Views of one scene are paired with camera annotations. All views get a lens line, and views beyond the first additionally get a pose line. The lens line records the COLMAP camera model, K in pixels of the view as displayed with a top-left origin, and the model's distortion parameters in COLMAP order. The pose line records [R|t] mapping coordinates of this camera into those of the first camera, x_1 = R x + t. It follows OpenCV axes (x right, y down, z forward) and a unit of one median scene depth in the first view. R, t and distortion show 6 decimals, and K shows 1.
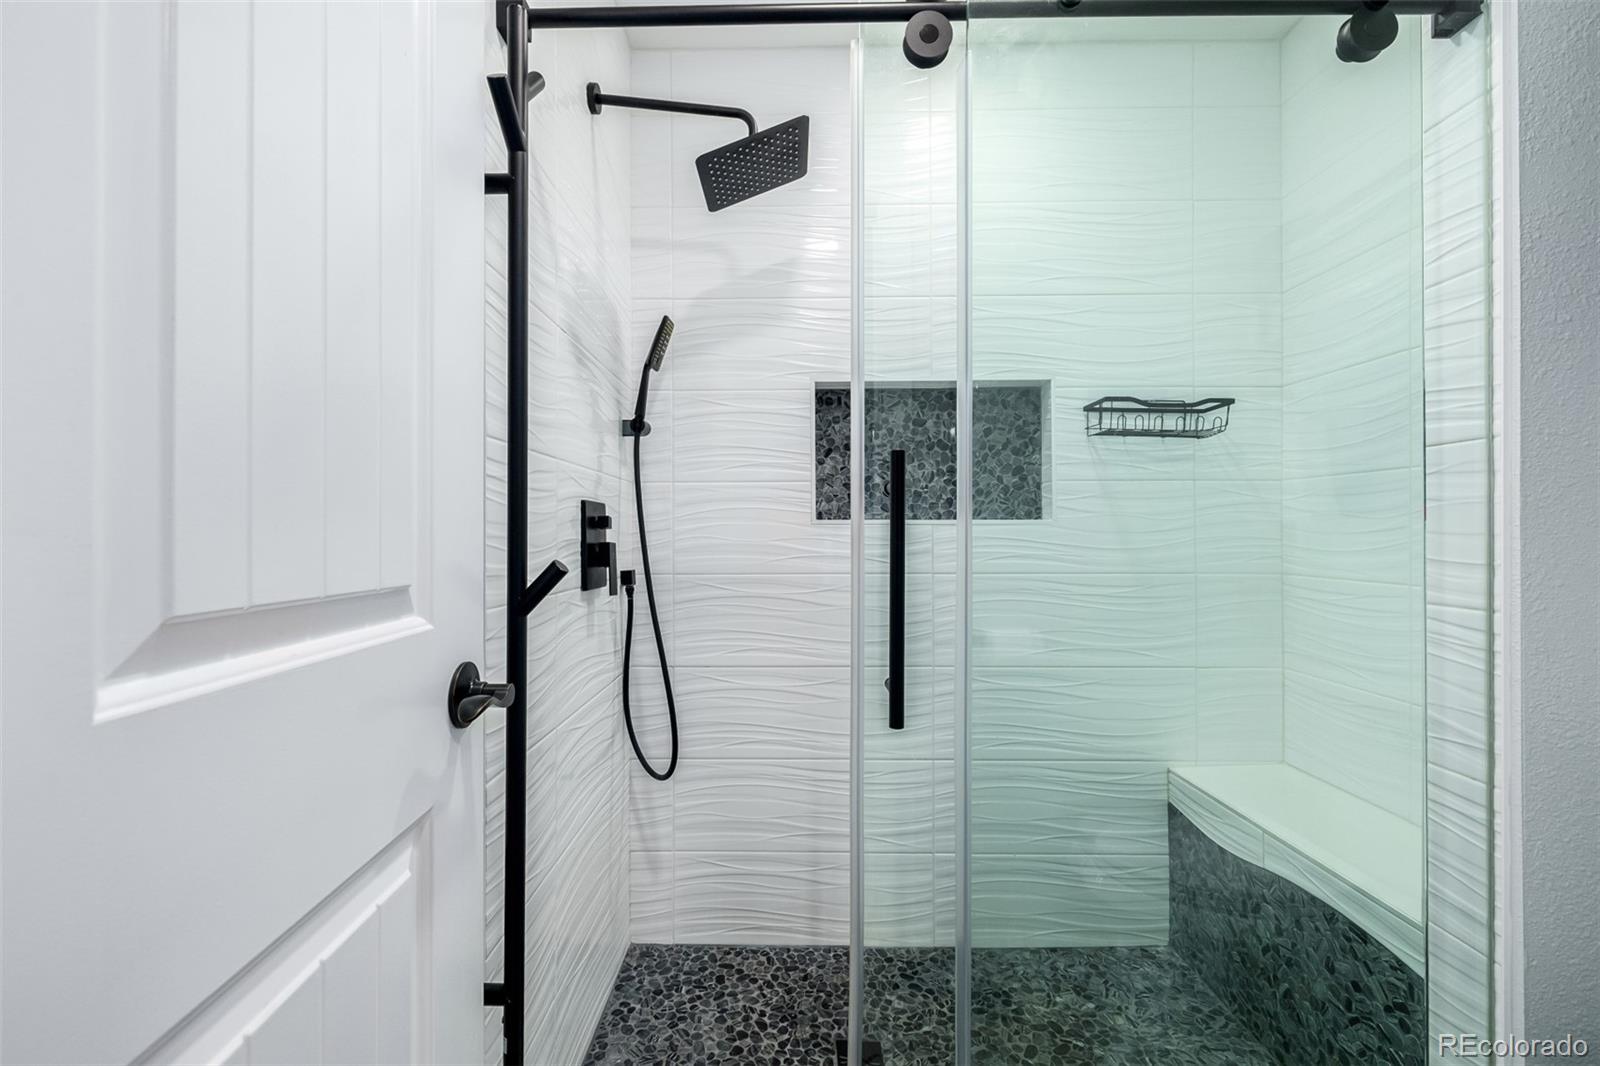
lens RADIAL K [[667.3, 0, 794.7], [0, 667.3, 529.1], [0, 0, 1]] dist [0.001137, 0.000334]
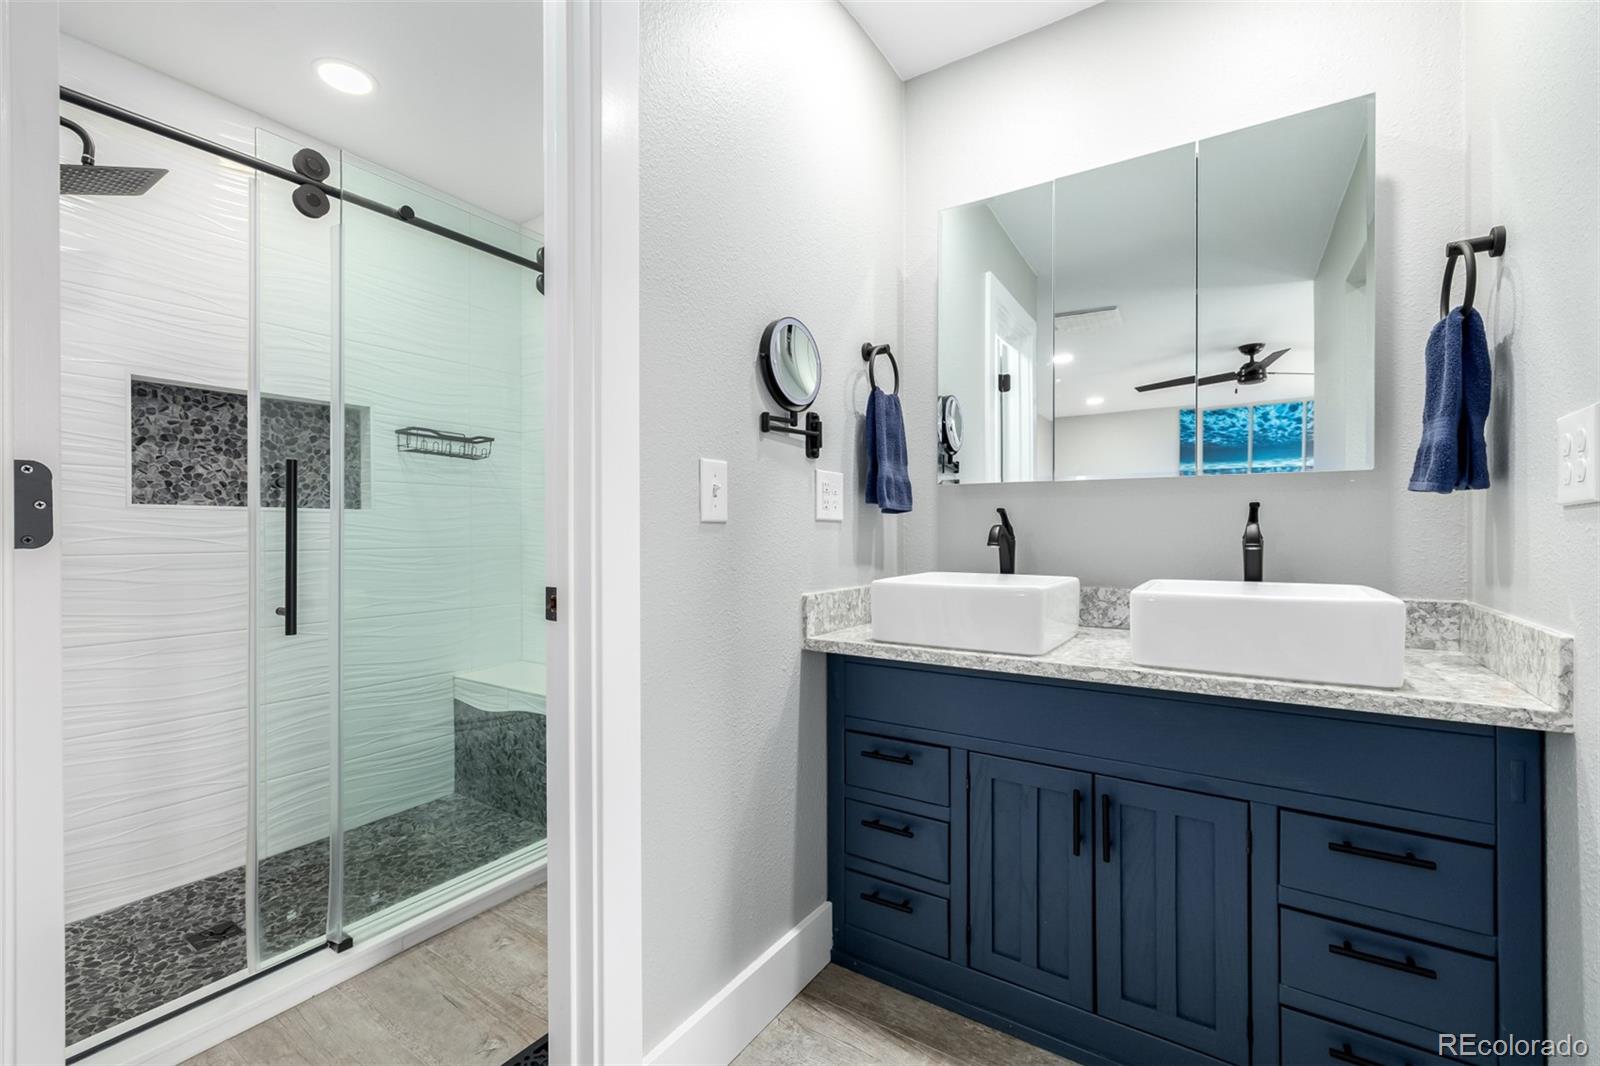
lens RADIAL K [[667.3, 0, 794.4], [0, 667.3, 531.3], [0, 0, 1]] dist [0.001137, 0.000334]
pose [[0.545063, 0.000297, 0.838395, -0.290978], [-0.001209, 0.999999, 0.000432, 0.028720], [-0.838394, -0.001248, 0.545063, -0.475153]]
